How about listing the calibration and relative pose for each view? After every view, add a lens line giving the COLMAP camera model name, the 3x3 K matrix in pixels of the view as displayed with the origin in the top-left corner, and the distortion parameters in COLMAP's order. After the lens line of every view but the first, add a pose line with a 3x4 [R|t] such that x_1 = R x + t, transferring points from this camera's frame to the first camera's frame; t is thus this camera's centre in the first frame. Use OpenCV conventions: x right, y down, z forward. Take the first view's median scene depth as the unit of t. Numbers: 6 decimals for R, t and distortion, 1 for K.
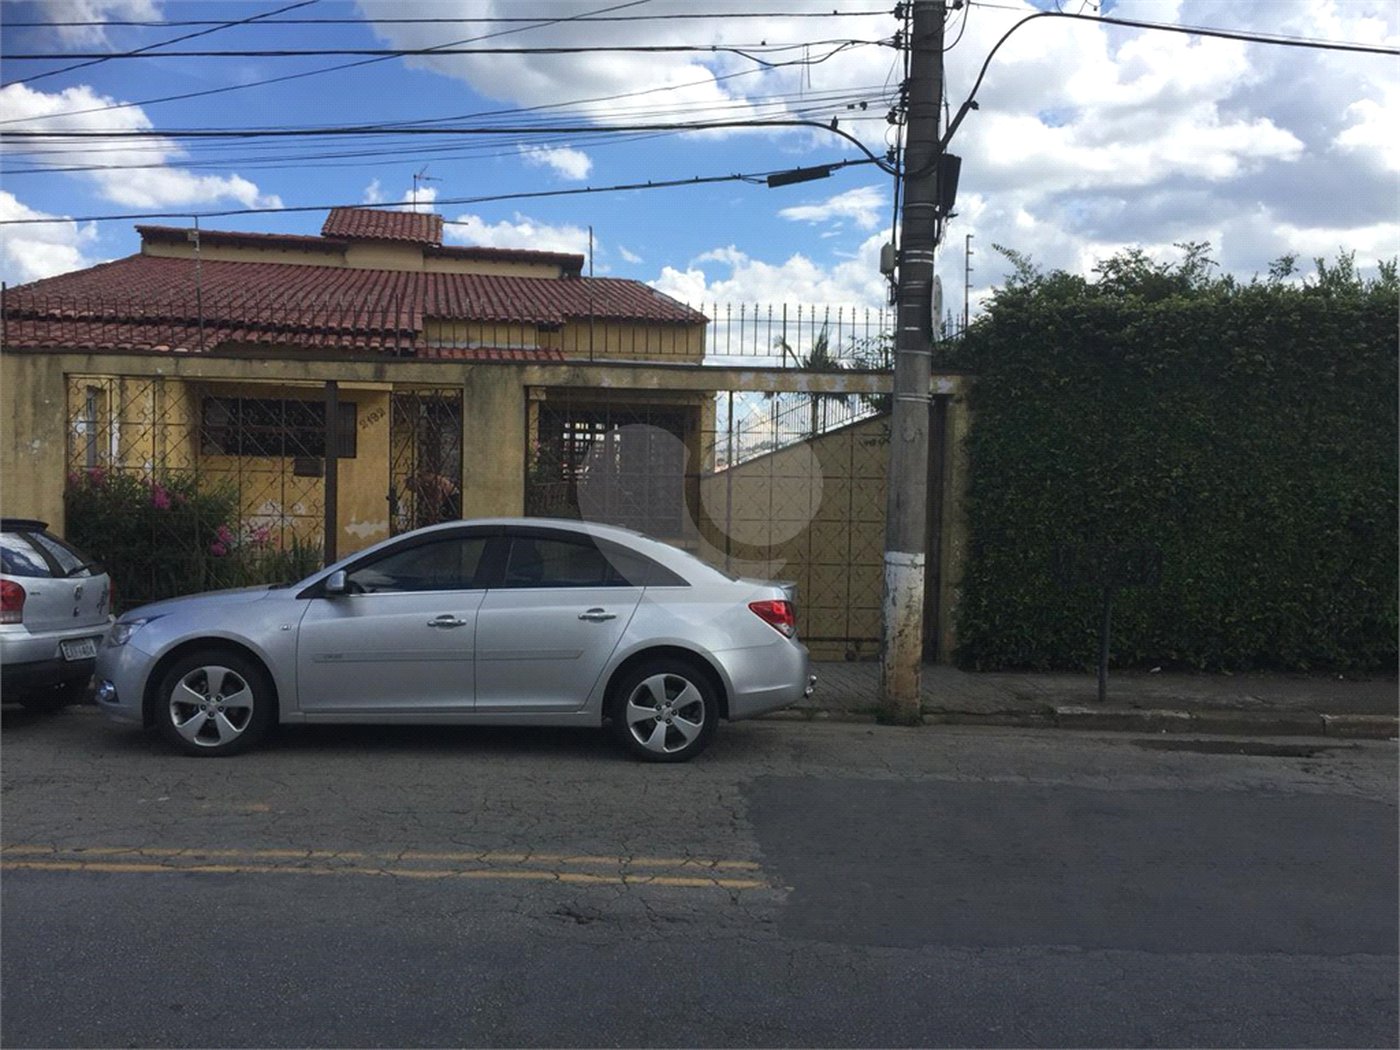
lens RADIAL K [[1198.7, 0, 696.7], [0, 1198.7, 502.0], [0, 0, 1]] dist [0.103454, -0.151912]
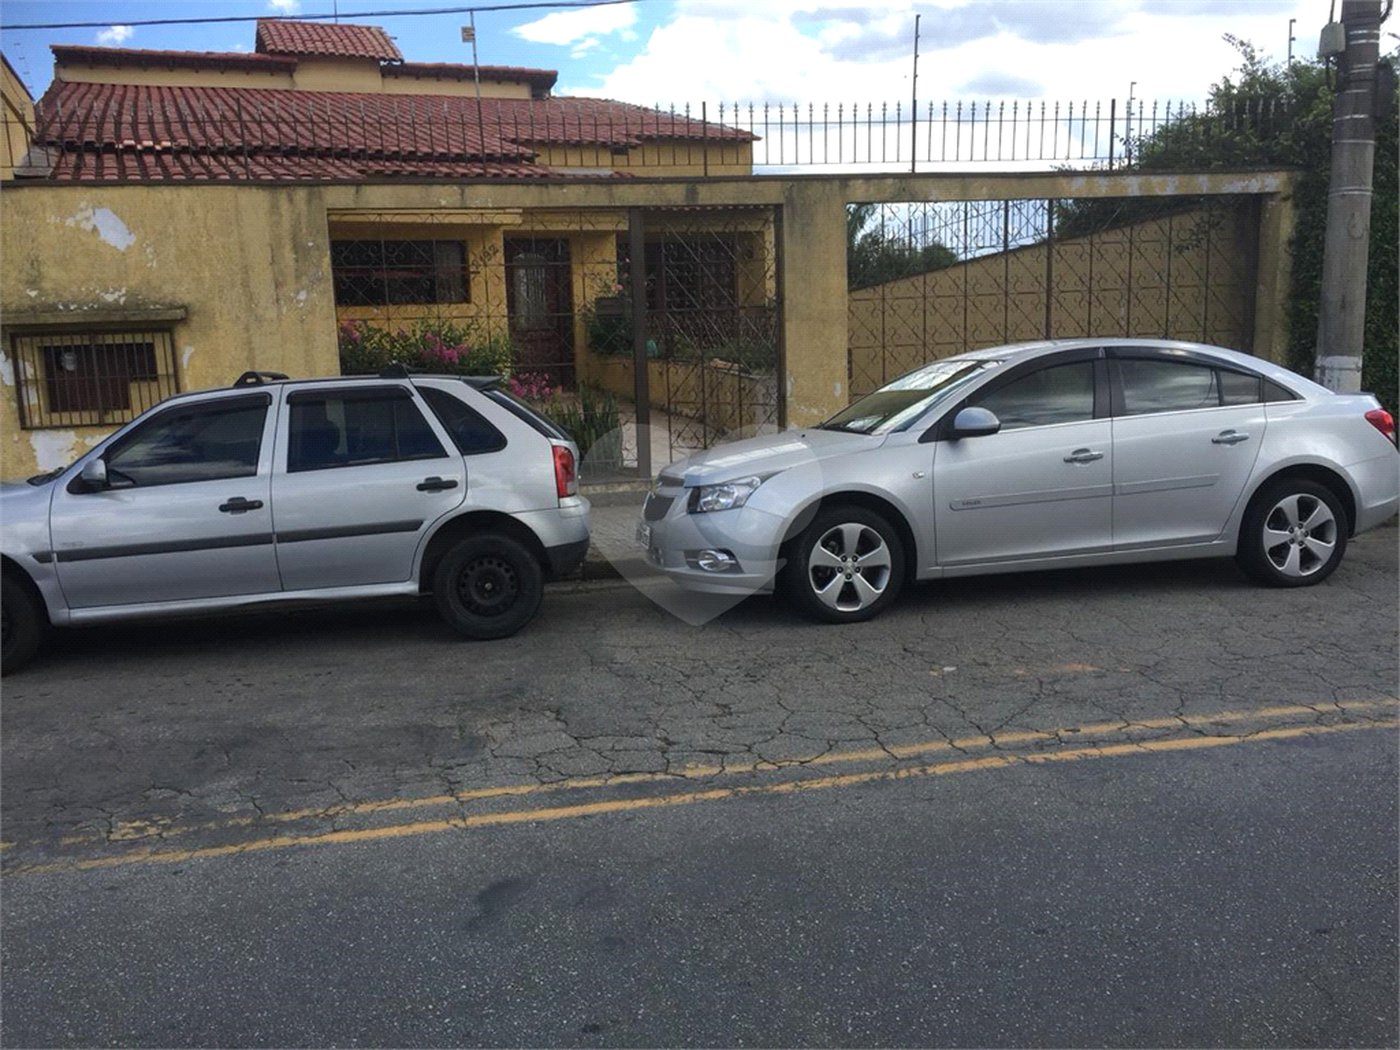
lens RADIAL K [[1198.7, 0, 696.7], [0, 1198.7, 502.0], [0, 0, 1]] dist [0.103454, -0.151912]
pose [[0.982059, -0.080627, 0.170466, -0.643755], [0.057360, 0.988872, 0.137264, -0.007819], [-0.179636, -0.125023, 0.975756, 0.157884]]
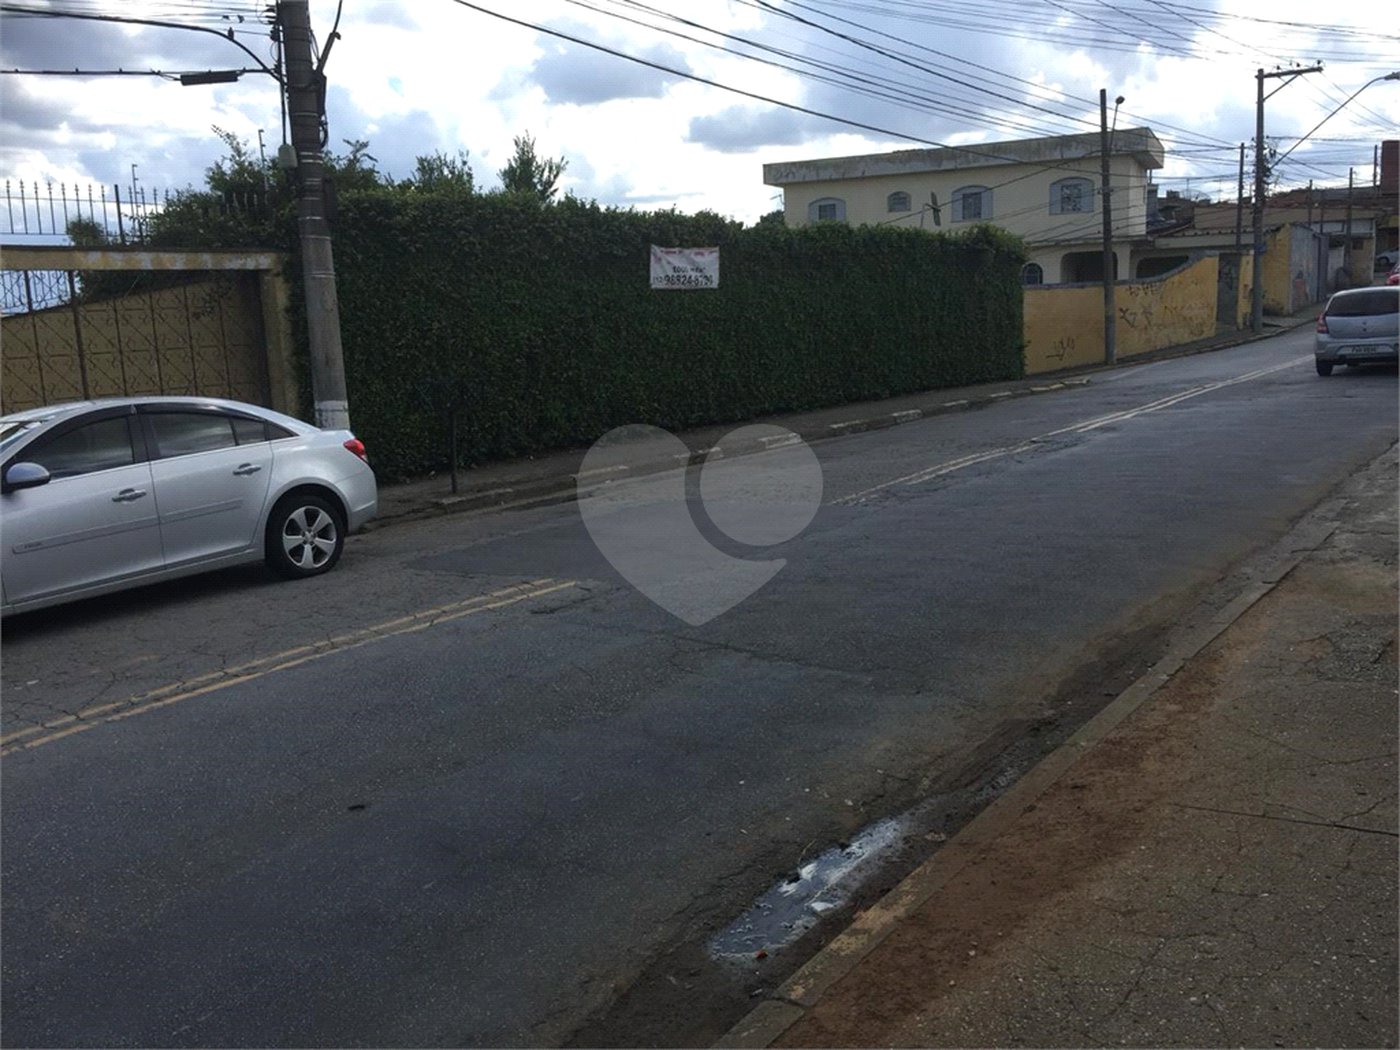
lens RADIAL K [[1198.7, 0, 696.7], [0, 1198.7, 502.0], [0, 0, 1]] dist [0.103454, -0.151912]
pose [[0.601857, -0.175645, 0.779049, -0.752943], [0.085419, 0.984076, 0.155879, -0.022724], [-0.794022, -0.027272, 0.607277, -0.084277]]
